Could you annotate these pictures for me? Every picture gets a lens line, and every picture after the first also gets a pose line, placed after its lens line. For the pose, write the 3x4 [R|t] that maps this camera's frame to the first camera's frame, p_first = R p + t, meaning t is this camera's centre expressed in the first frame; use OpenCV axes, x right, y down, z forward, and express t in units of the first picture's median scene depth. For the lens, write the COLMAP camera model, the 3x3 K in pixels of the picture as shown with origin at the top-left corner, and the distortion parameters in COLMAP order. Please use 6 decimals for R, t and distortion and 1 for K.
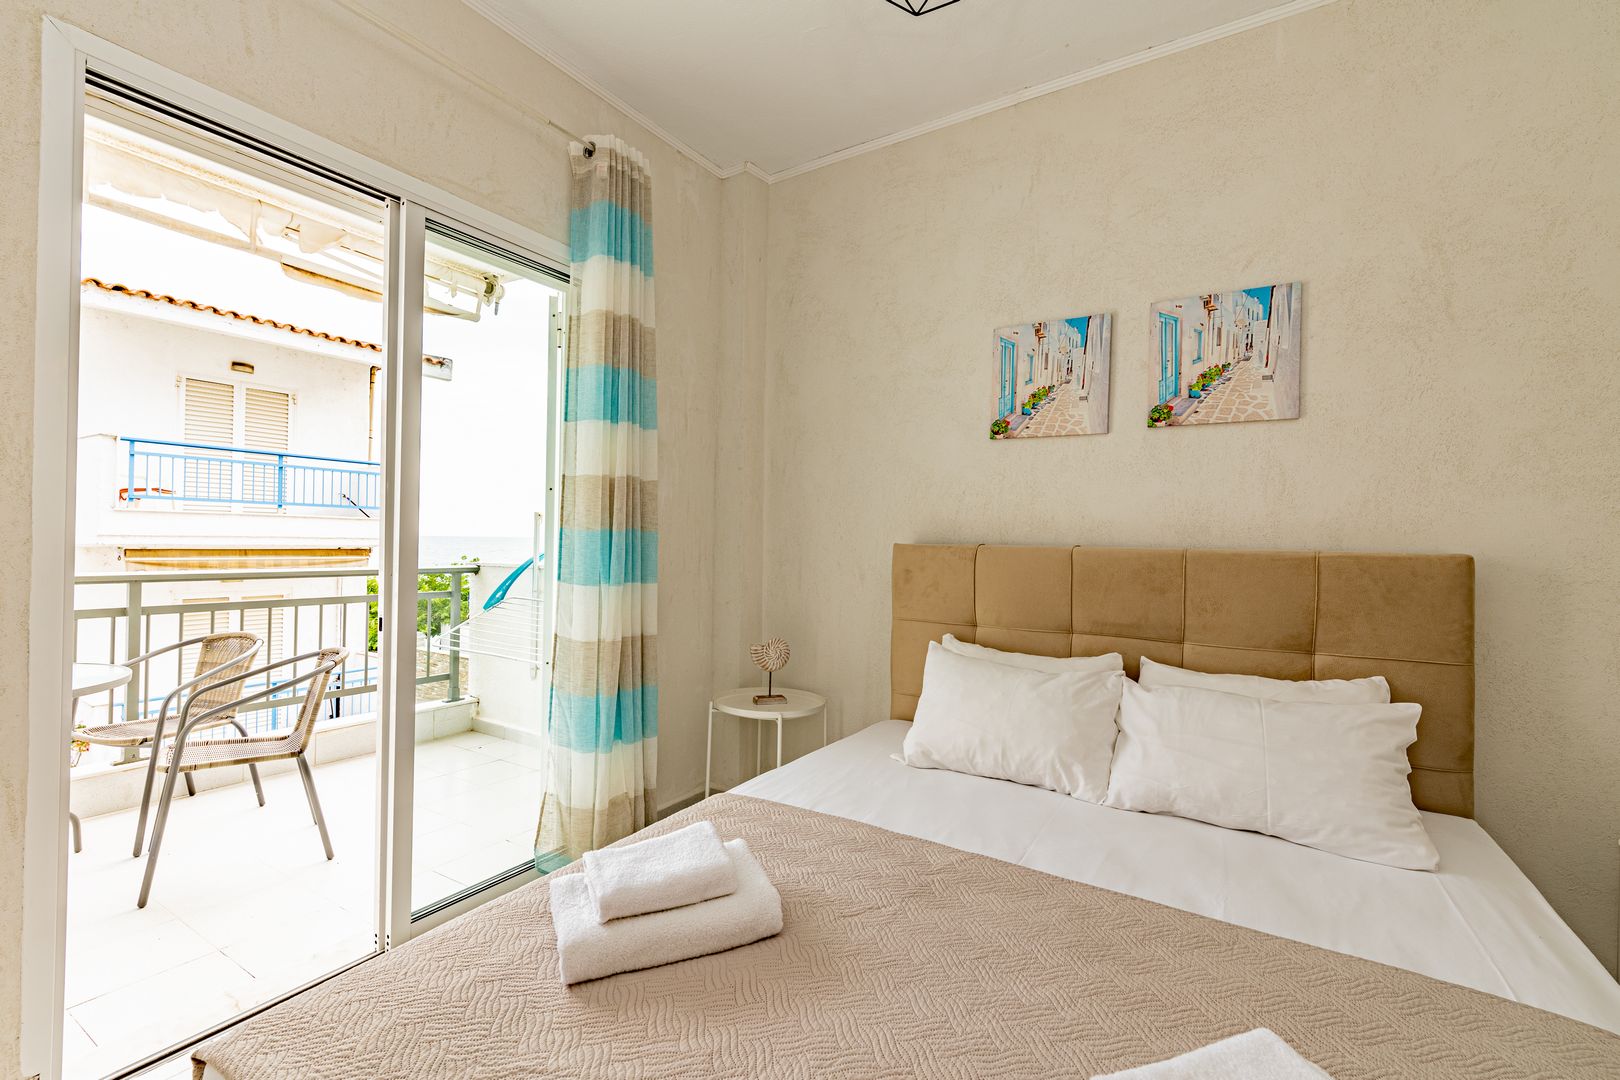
lens RADIAL K [[697.4, 0, 817.4], [0, 697.4, 533.9], [0, 0, 1]] dist [-0.000218, -0.000471]
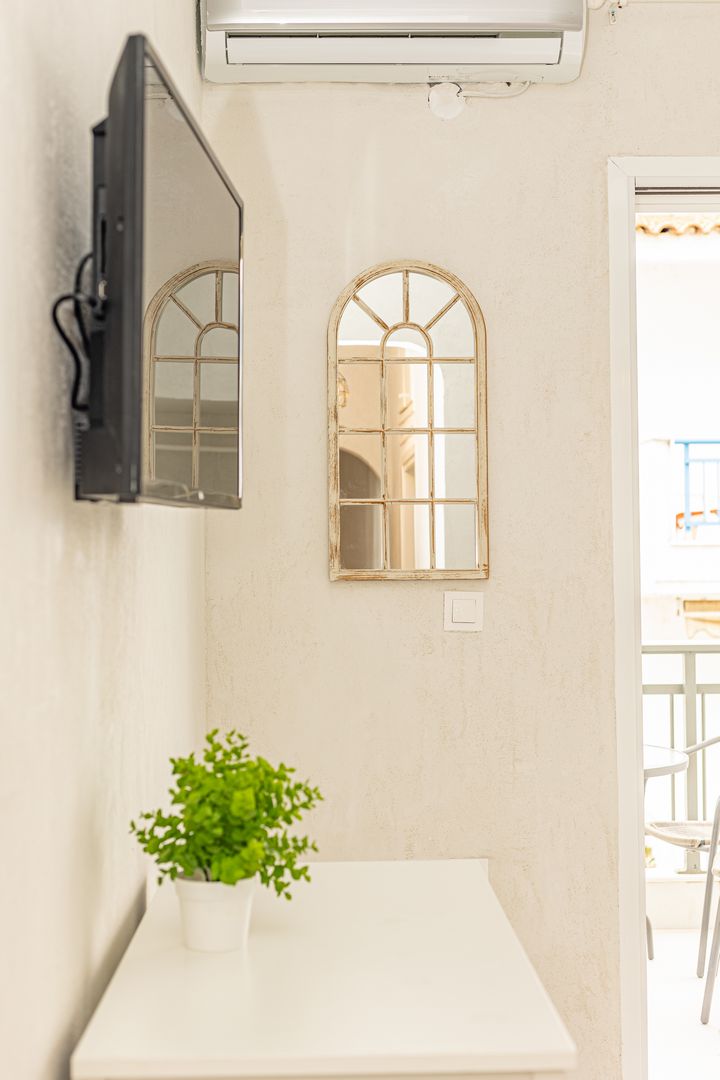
lens RADIAL K [[1560.7, 0, 360.0], [0, 1560.7, 540.0], [0, 0, 1]] dist [0.040843, 0.021401]
pose [[0.549954, -0.031986, -0.834582, 0.284226], [0.026200, 0.999435, -0.021040, -0.028803], [0.834784, -0.010295, 0.550481, -0.274140]]
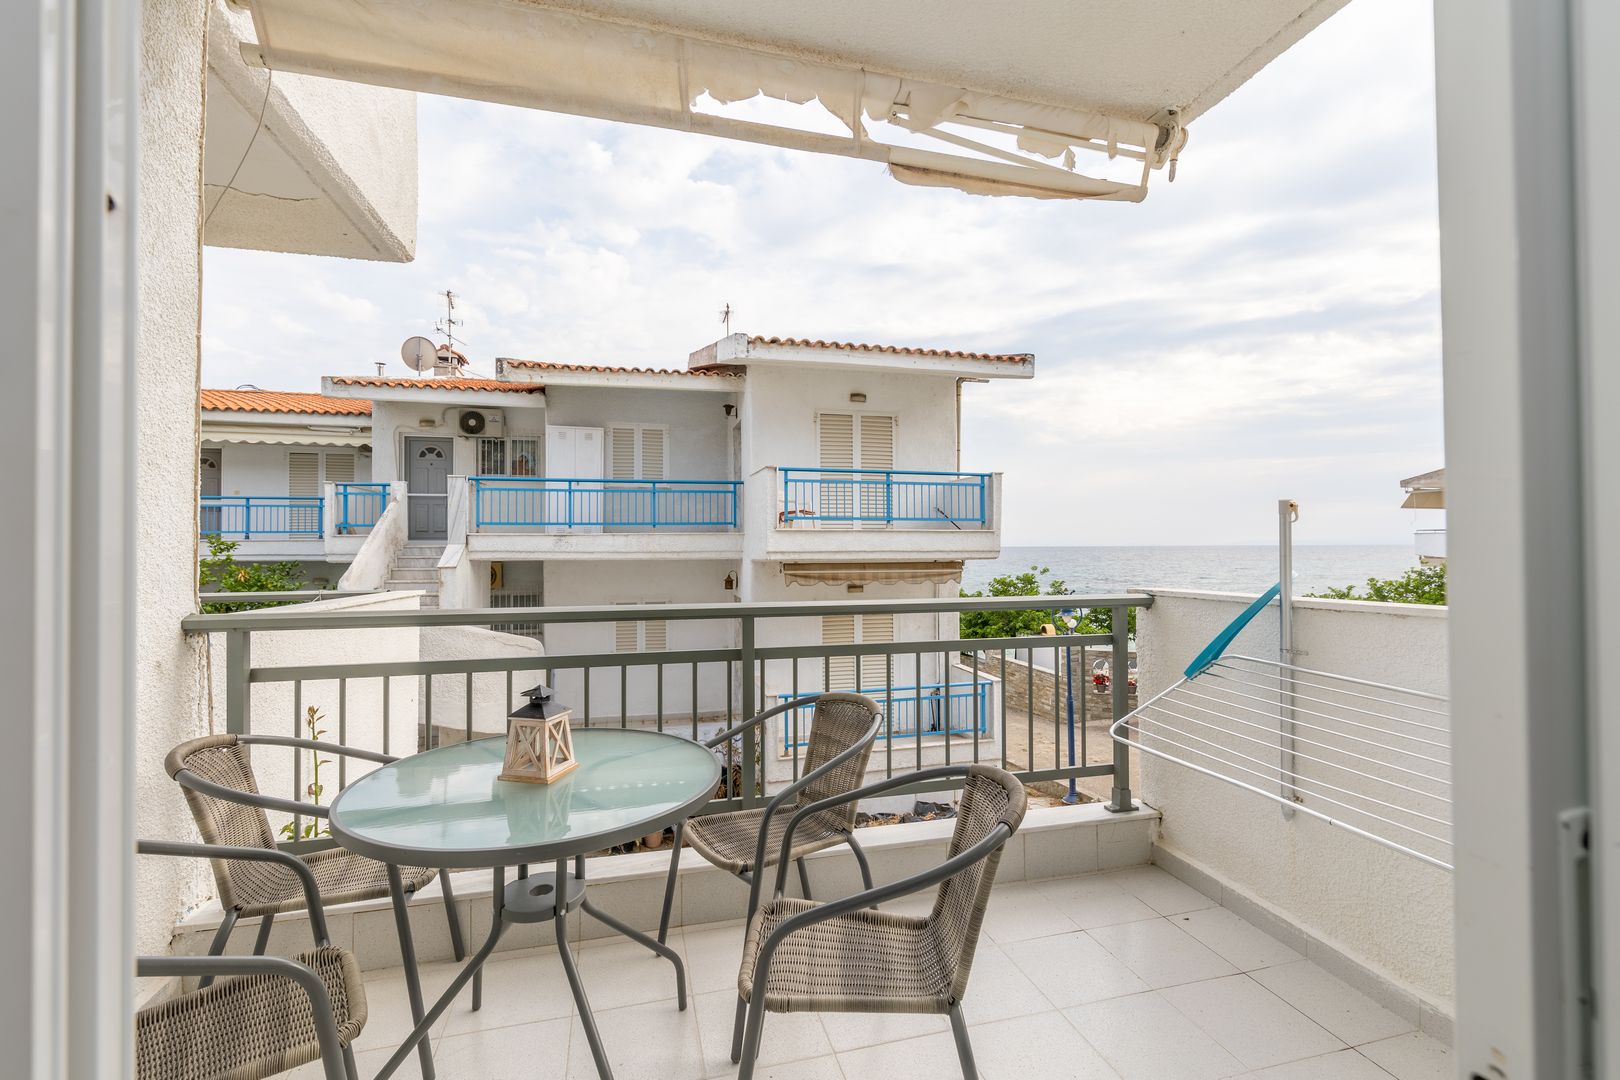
lens RADIAL K [[697.4, 0, 817.4], [0, 697.4, 533.9], [0, 0, 1]] dist [-0.000218, -0.000471]
pose [[0.727775, -0.031291, -0.685102, -0.325777], [0.022276, 0.999510, -0.021988, -0.002252], [0.685454, 0.000741, 0.728115, 0.406259]]
